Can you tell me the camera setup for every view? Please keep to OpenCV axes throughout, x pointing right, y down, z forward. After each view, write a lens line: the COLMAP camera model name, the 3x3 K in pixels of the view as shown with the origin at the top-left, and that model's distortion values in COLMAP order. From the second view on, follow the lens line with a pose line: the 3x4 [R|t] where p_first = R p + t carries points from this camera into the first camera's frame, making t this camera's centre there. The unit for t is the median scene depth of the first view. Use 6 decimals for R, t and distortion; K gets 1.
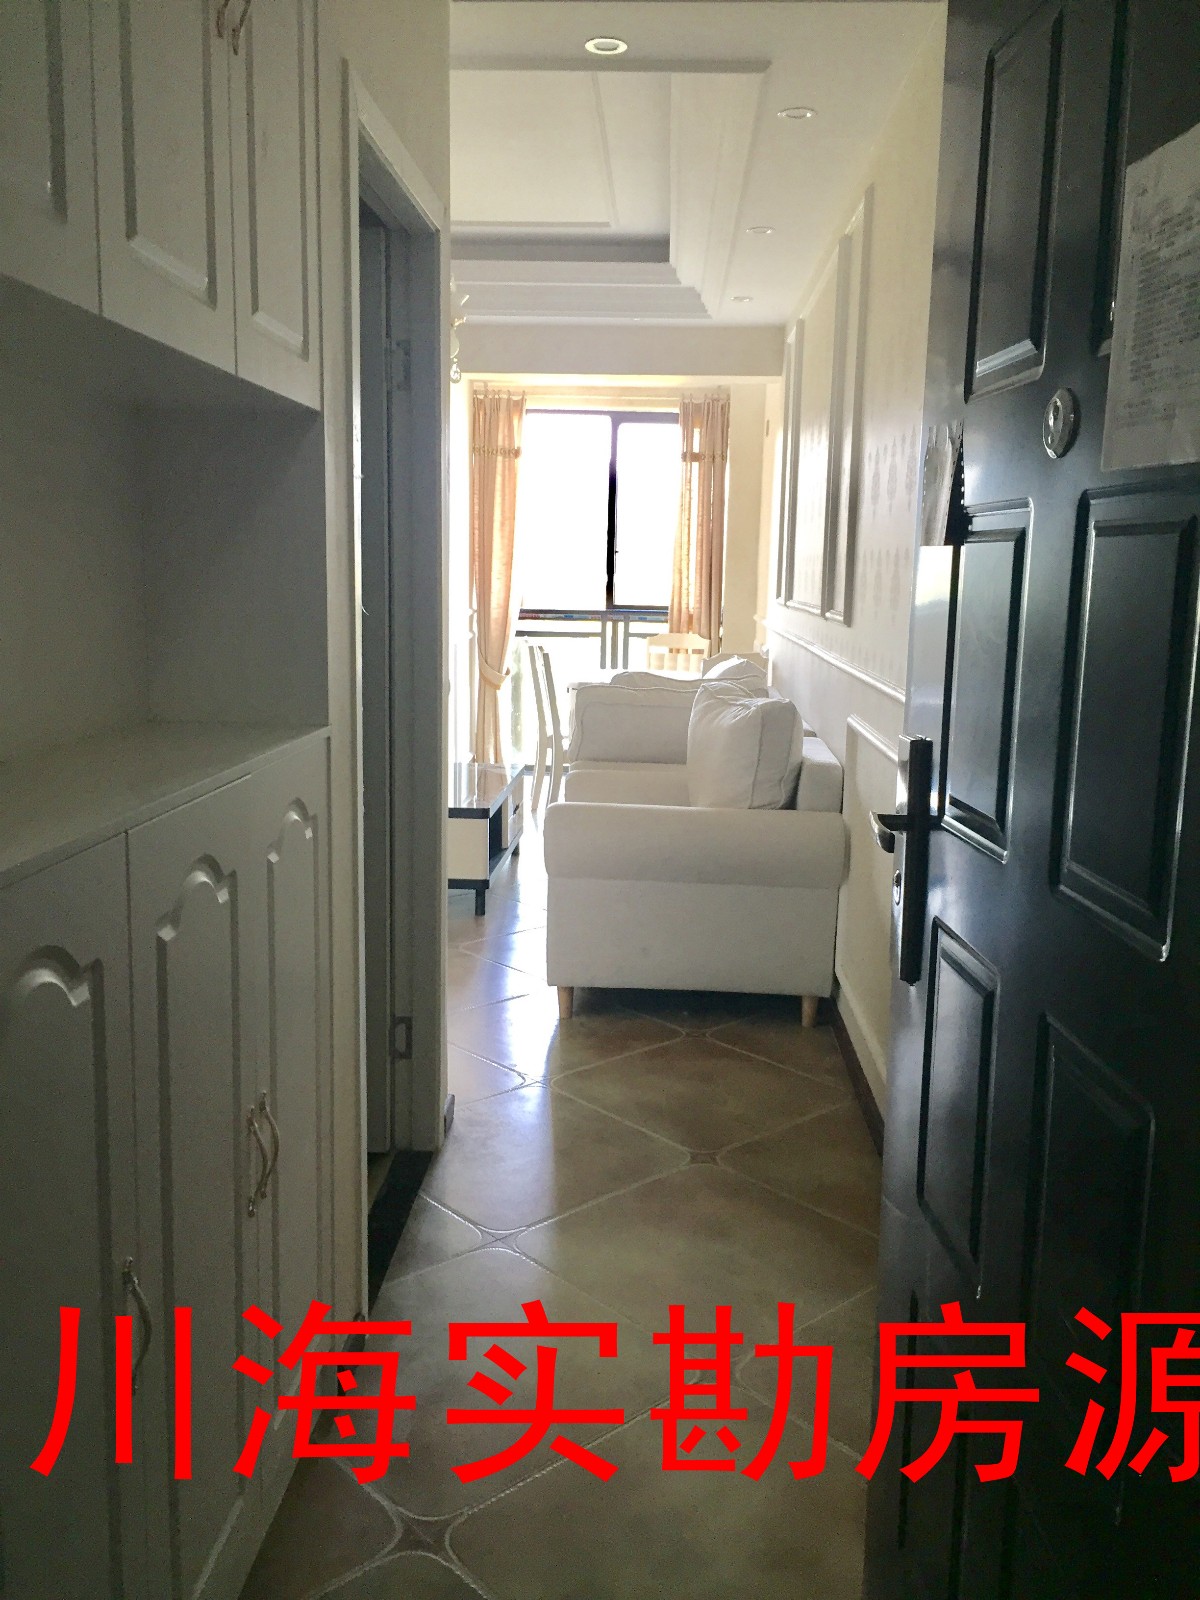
lens RADIAL K [[1339.7, 0, 598.9], [0, 1339.7, 782.3], [0, 0, 1]] dist [0.038271, -0.000780]
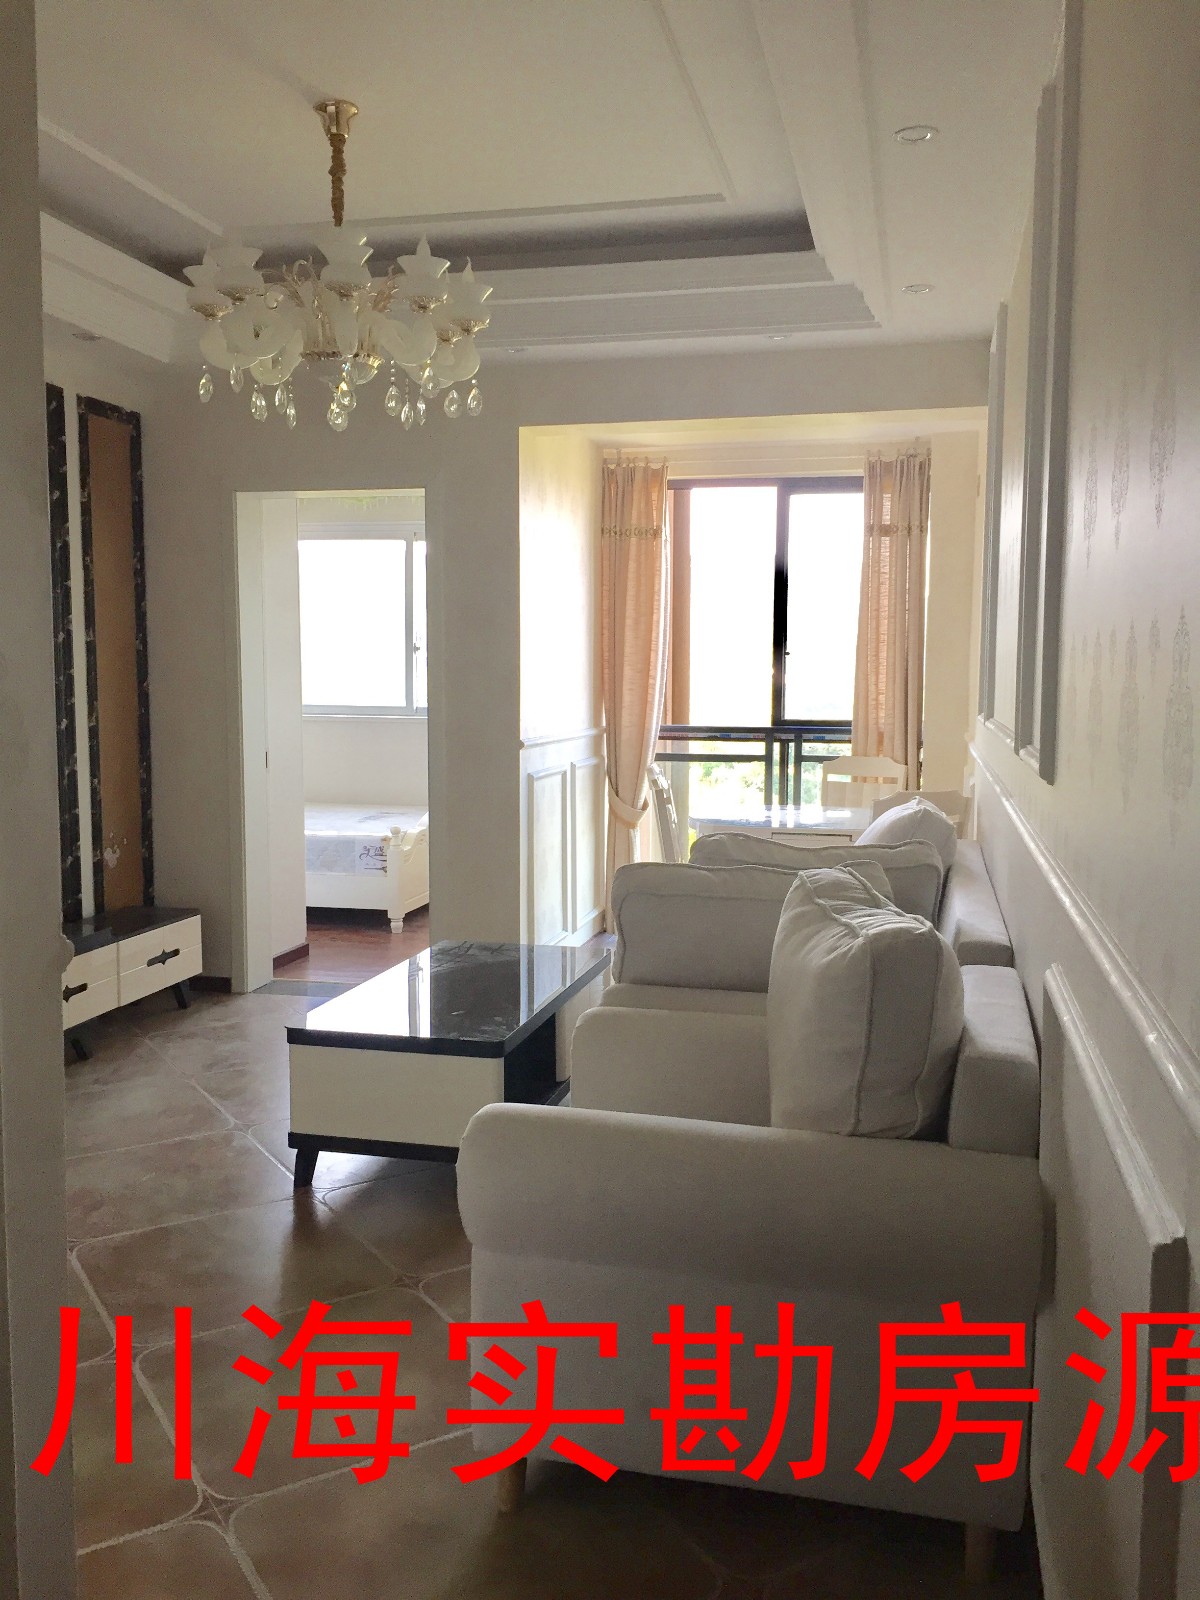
lens RADIAL K [[1339.7, 0, 598.9], [0, 1339.7, 782.3], [0, 0, 1]] dist [0.038271, -0.000780]
pose [[0.982210, 0.000226, -0.187784, 0.055274], [-0.014906, 0.996938, -0.076763, -0.036160], [0.187192, 0.078197, 0.979206, 0.225268]]
